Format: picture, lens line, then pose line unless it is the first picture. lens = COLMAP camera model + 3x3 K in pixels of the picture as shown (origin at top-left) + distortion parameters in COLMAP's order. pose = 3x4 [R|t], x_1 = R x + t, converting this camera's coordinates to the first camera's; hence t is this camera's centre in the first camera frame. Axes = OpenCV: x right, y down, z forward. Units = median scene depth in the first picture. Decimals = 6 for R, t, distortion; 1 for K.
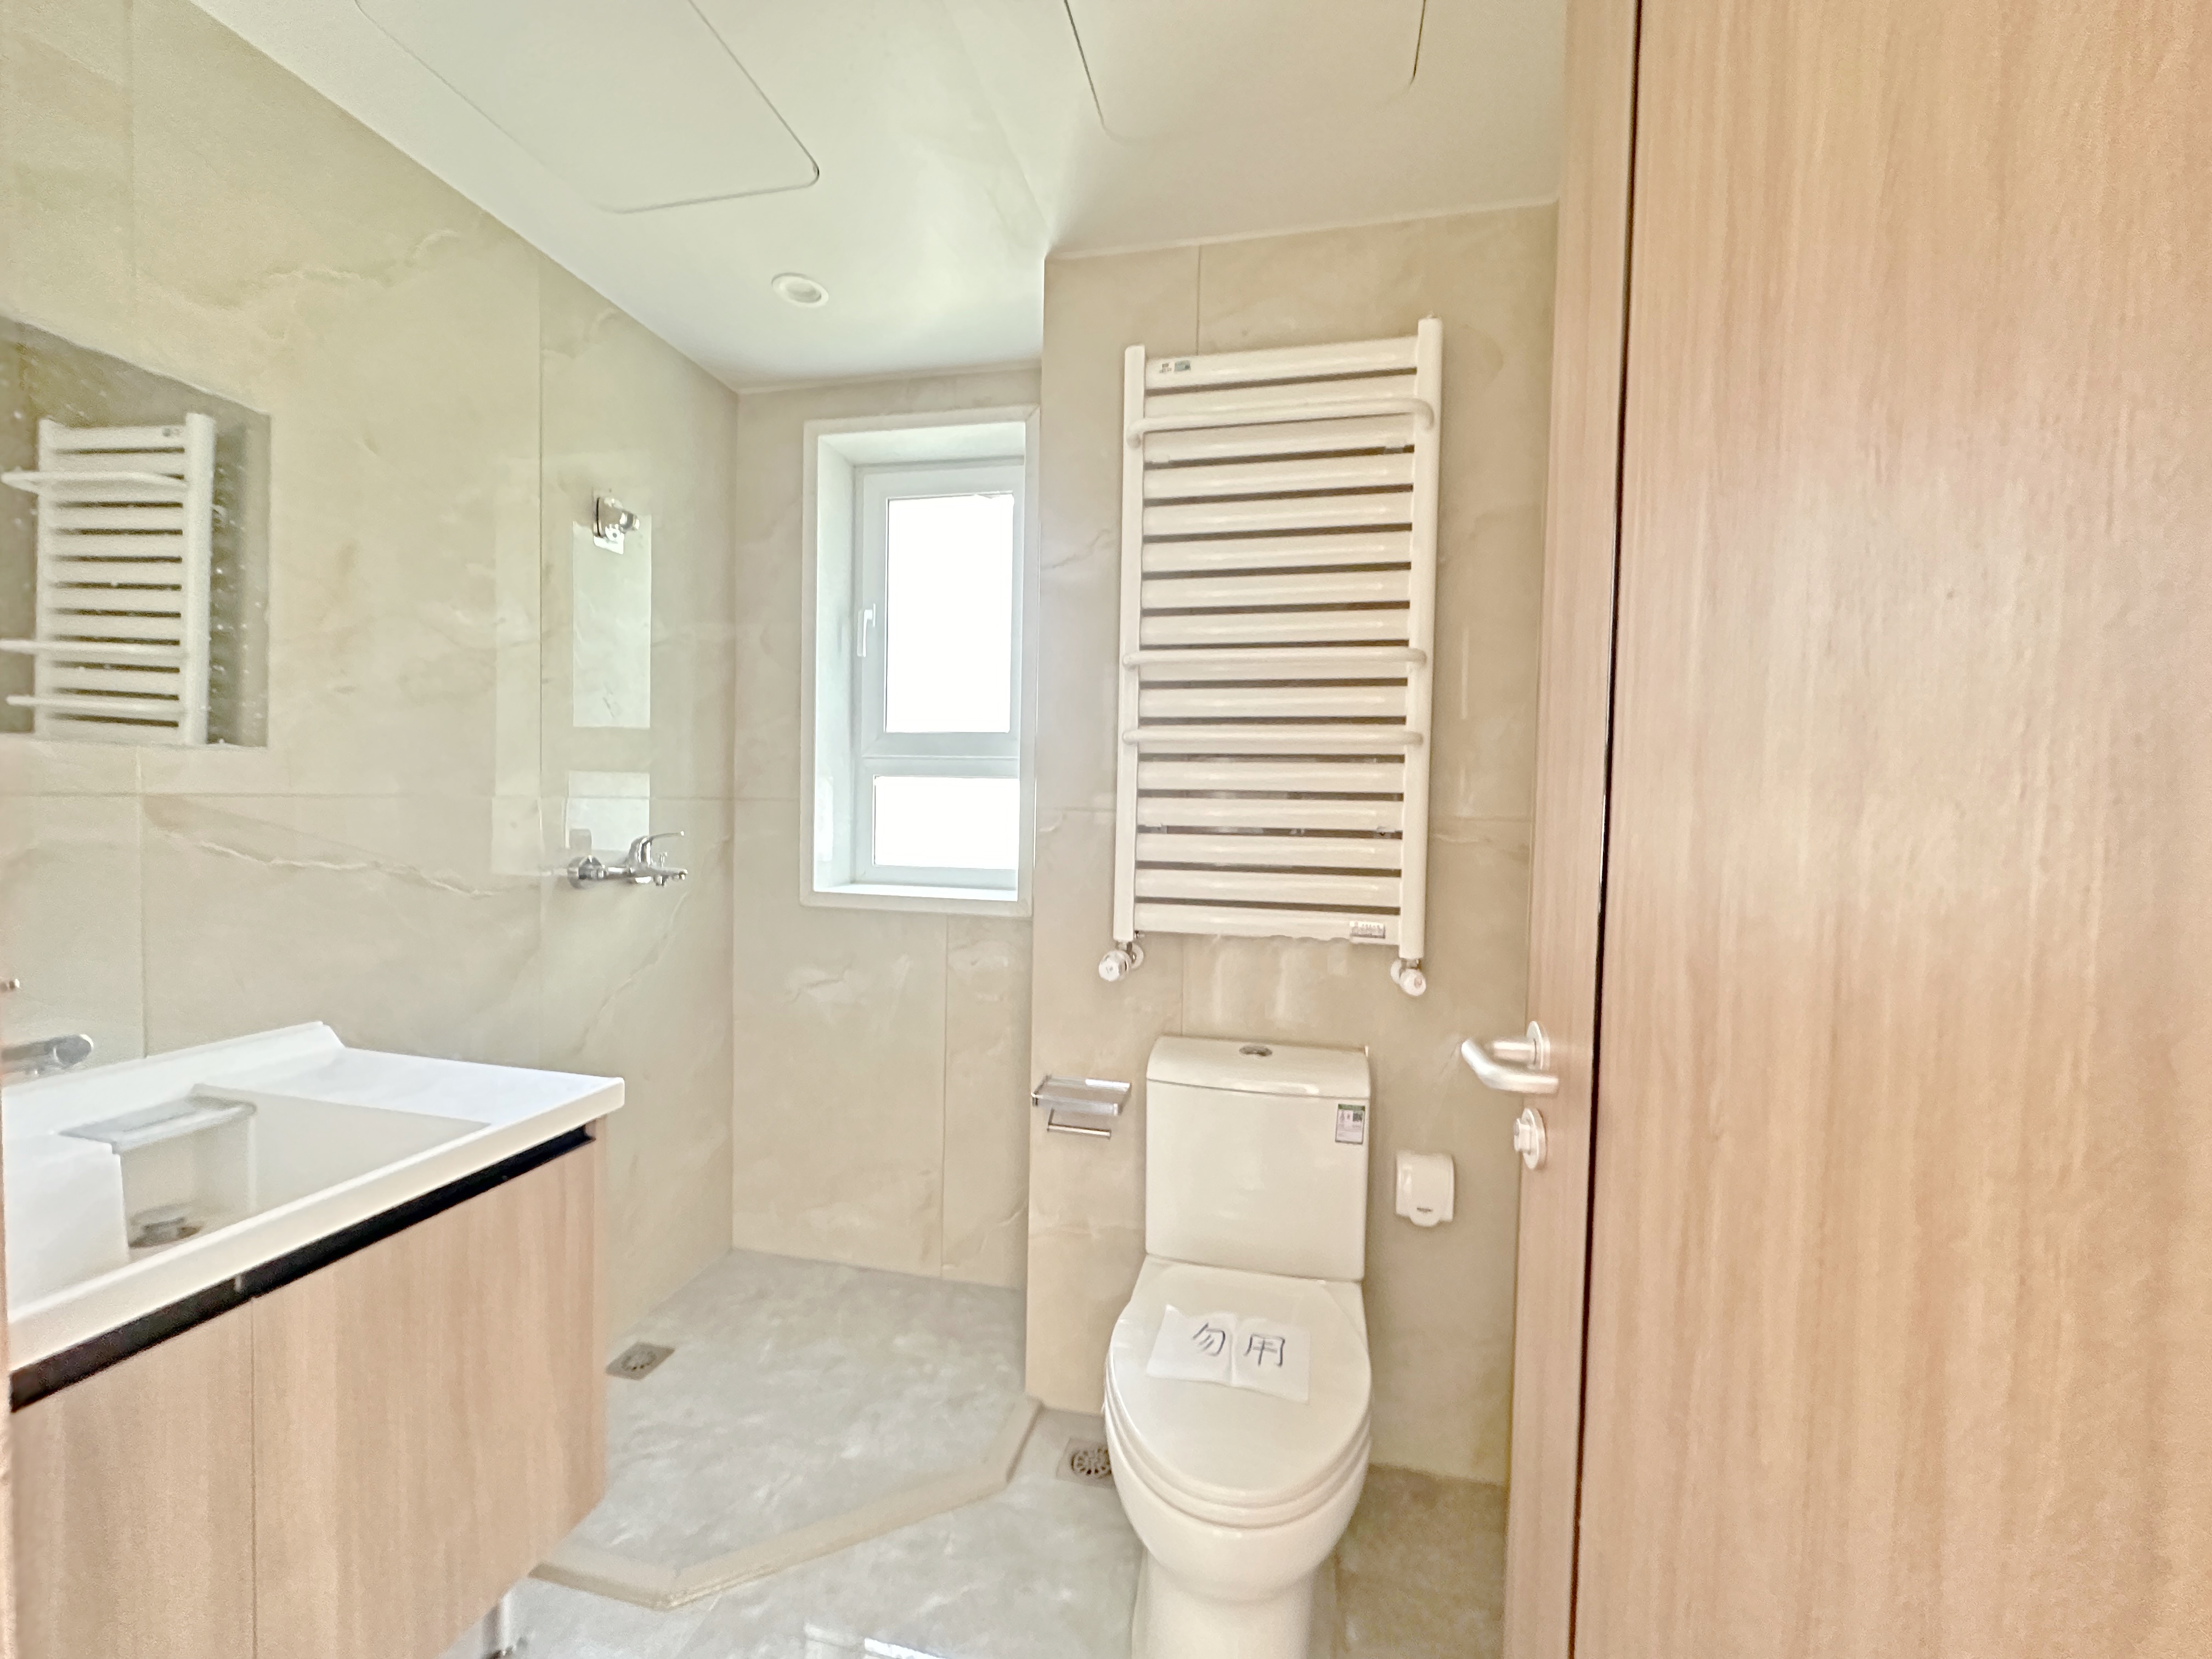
lens RADIAL K [[885.1, 0, 1115.3], [0, 885.1, 826.4], [0, 0, 1]] dist [-0.009380, -0.000161]
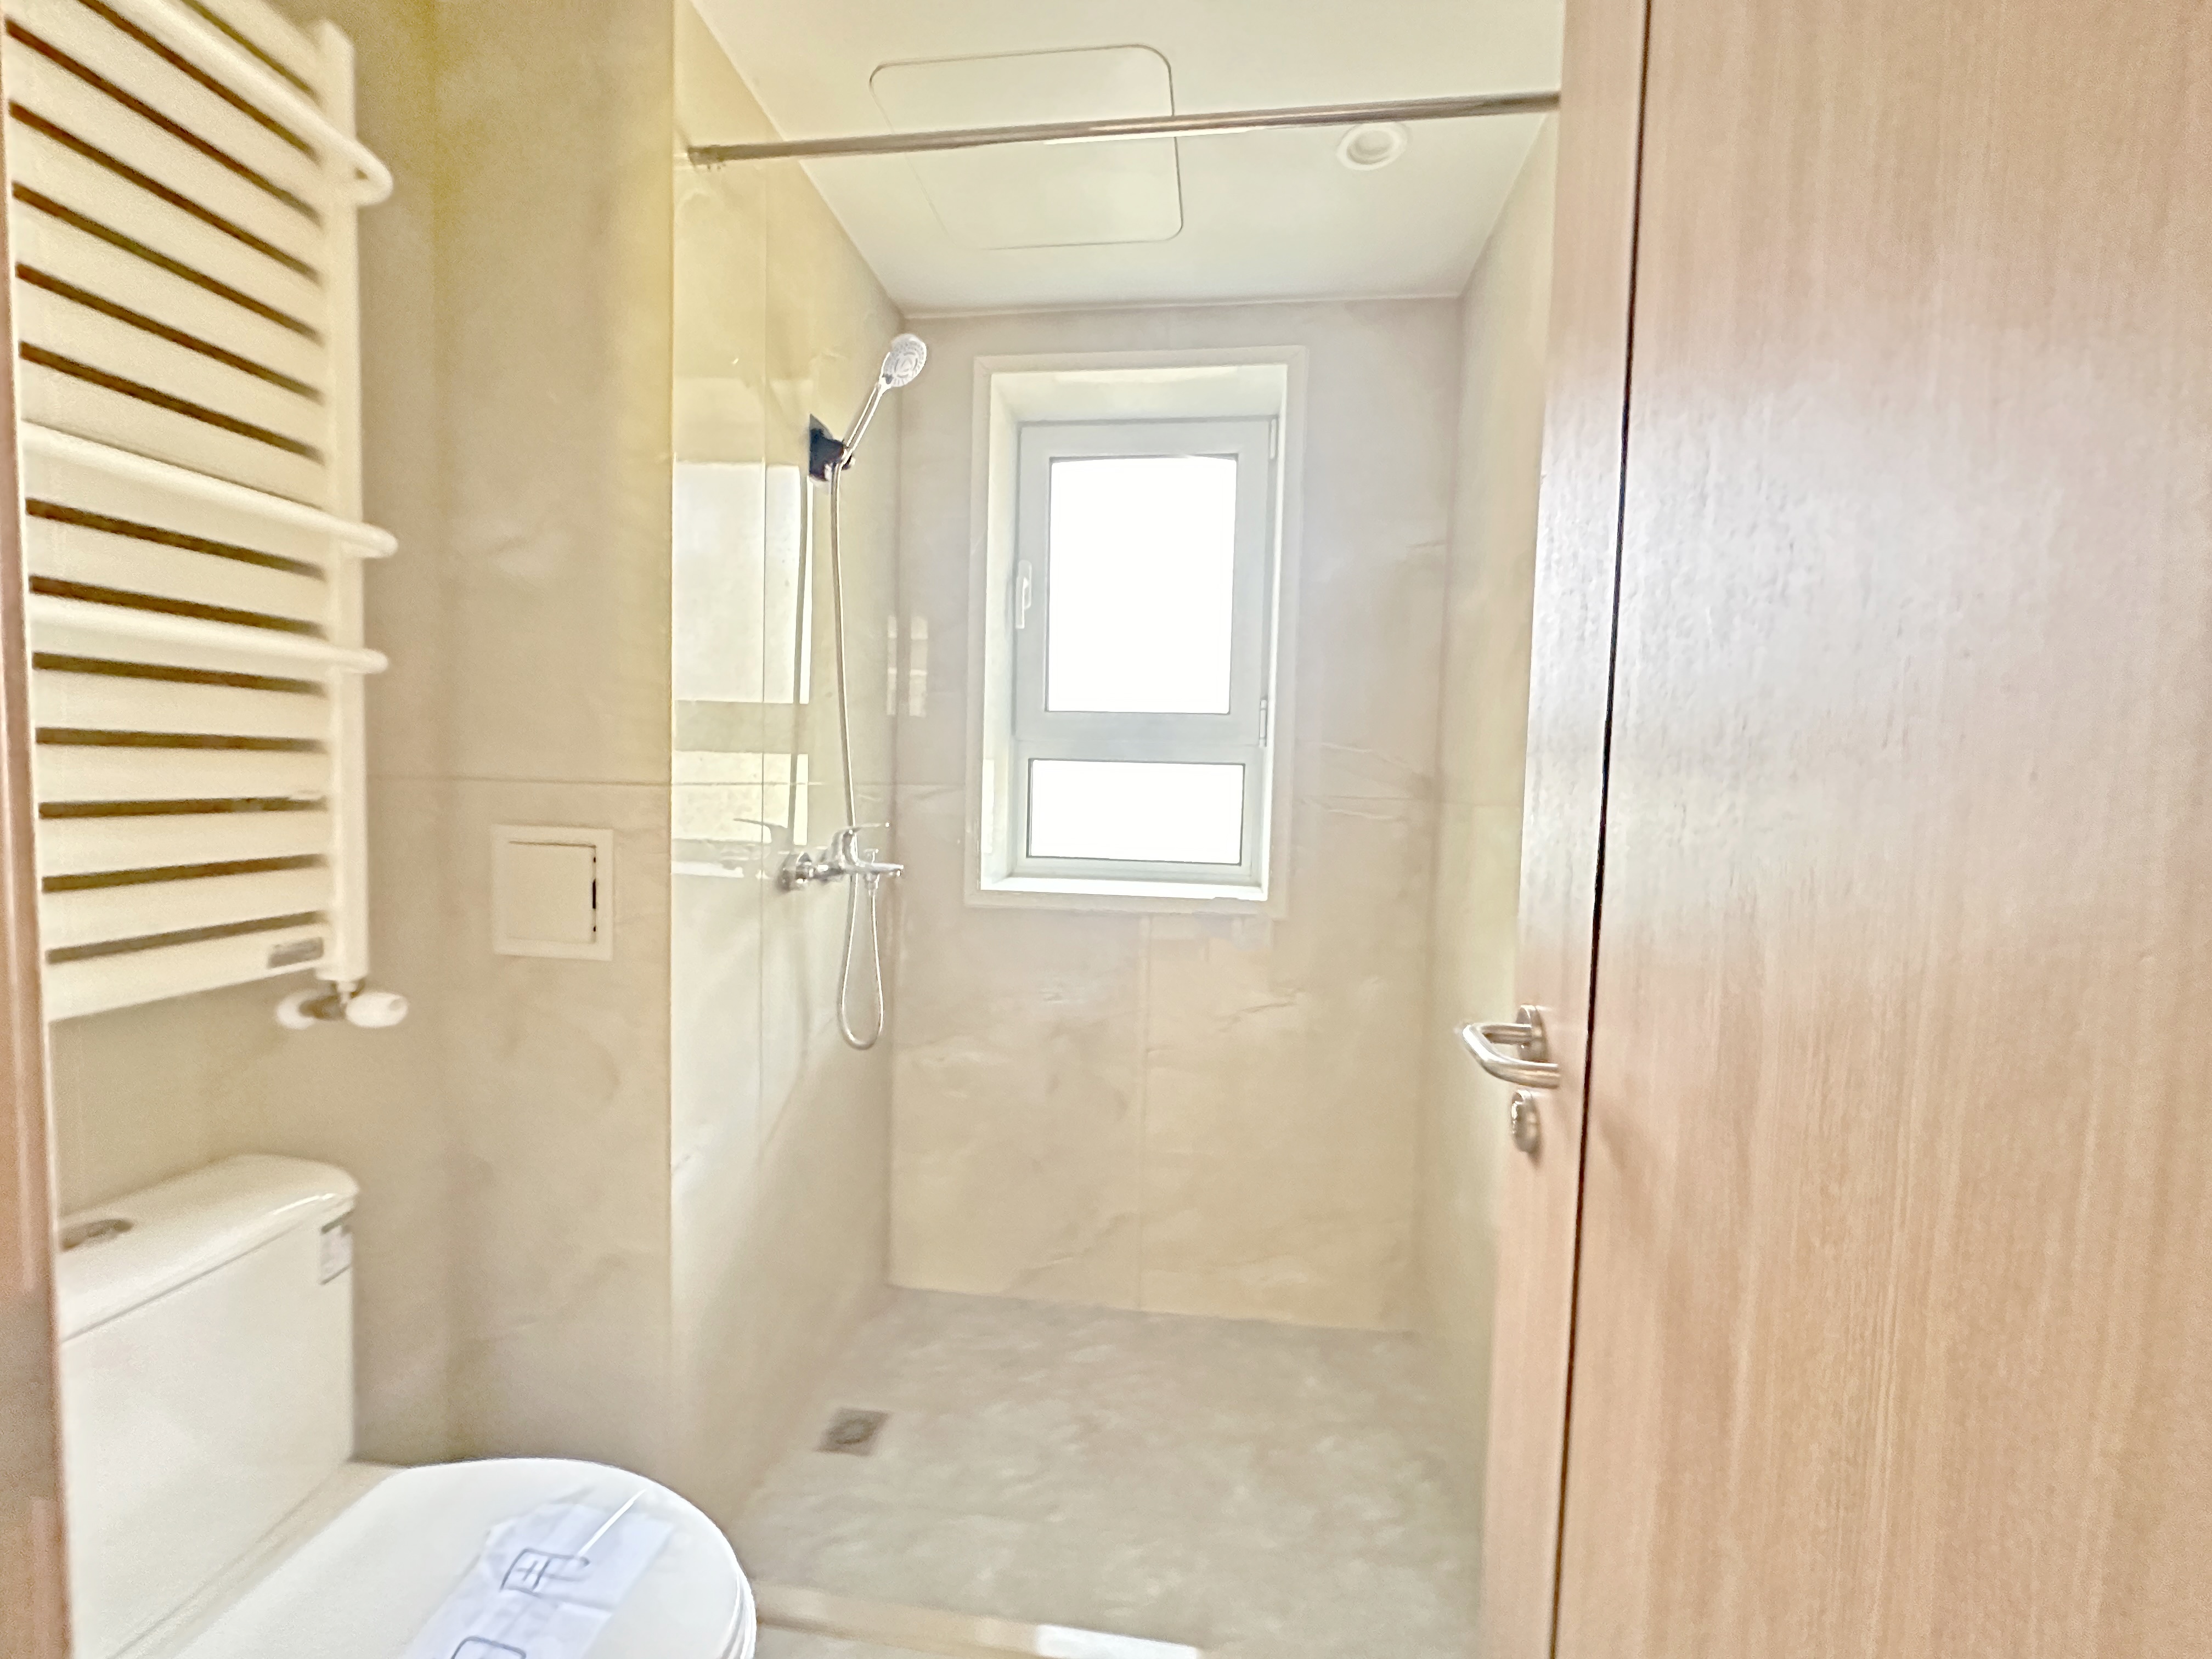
lens RADIAL K [[885.1, 0, 1105.5], [0, 885.1, 827.5], [0, 0, 1]] dist [-0.009380, -0.000161]
pose [[0.994160, 0.002381, 0.107890, -0.325350], [-0.004368, 0.999825, 0.018191, -0.005542], [-0.107828, -0.018556, 0.993996, 0.100077]]
